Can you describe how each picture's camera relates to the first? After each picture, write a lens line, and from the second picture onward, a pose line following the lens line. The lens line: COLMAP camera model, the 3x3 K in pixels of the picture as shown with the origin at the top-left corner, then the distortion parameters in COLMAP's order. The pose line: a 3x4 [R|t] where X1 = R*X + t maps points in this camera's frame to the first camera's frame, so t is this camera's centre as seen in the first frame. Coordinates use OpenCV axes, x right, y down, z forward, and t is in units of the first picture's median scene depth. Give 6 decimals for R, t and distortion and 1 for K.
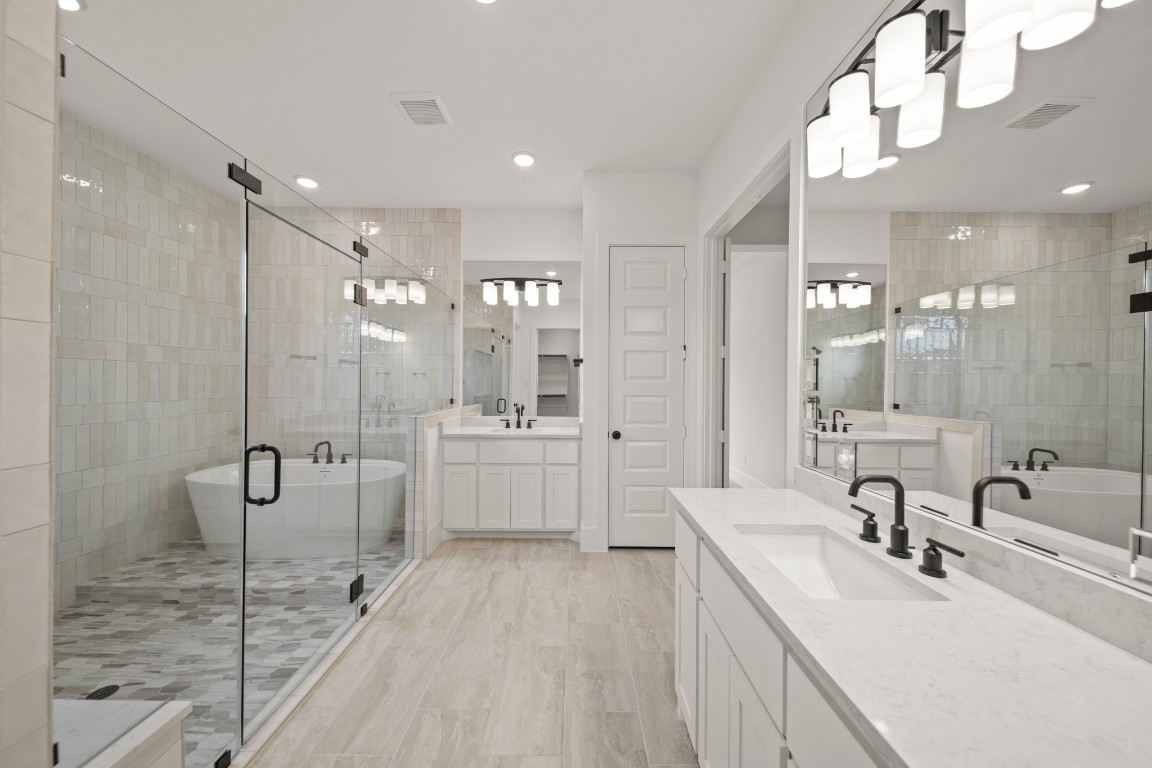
lens RADIAL K [[416.1, 0, 582.0], [0, 416.1, 383.0], [0, 0, 1]] dist [-0.000463, -0.000517]
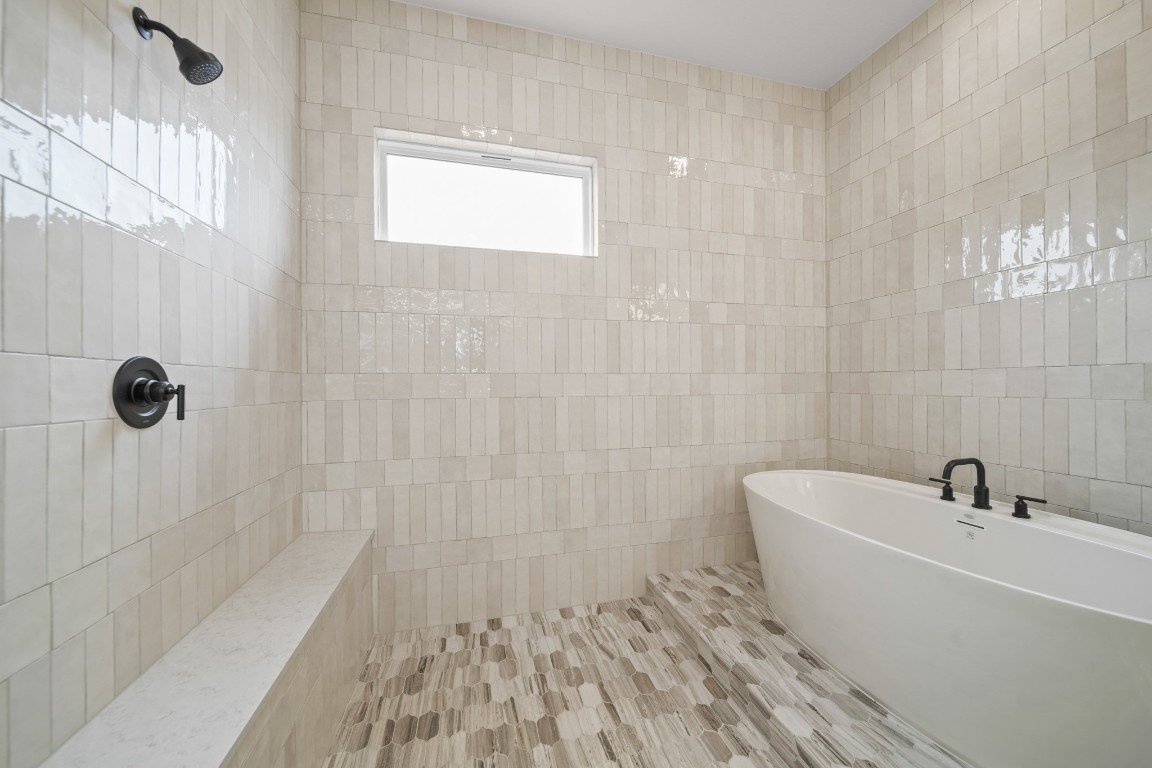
lens RADIAL K [[416.1, 0, 584.0], [0, 416.1, 383.3], [0, 0, 1]] dist [-0.000463, -0.000517]
pose [[0.264352, -0.011029, -0.964363, -0.333305], [0.001555, 0.999938, -0.011010, 0.071652], [0.964425, 0.001410, 0.264353, 0.543925]]
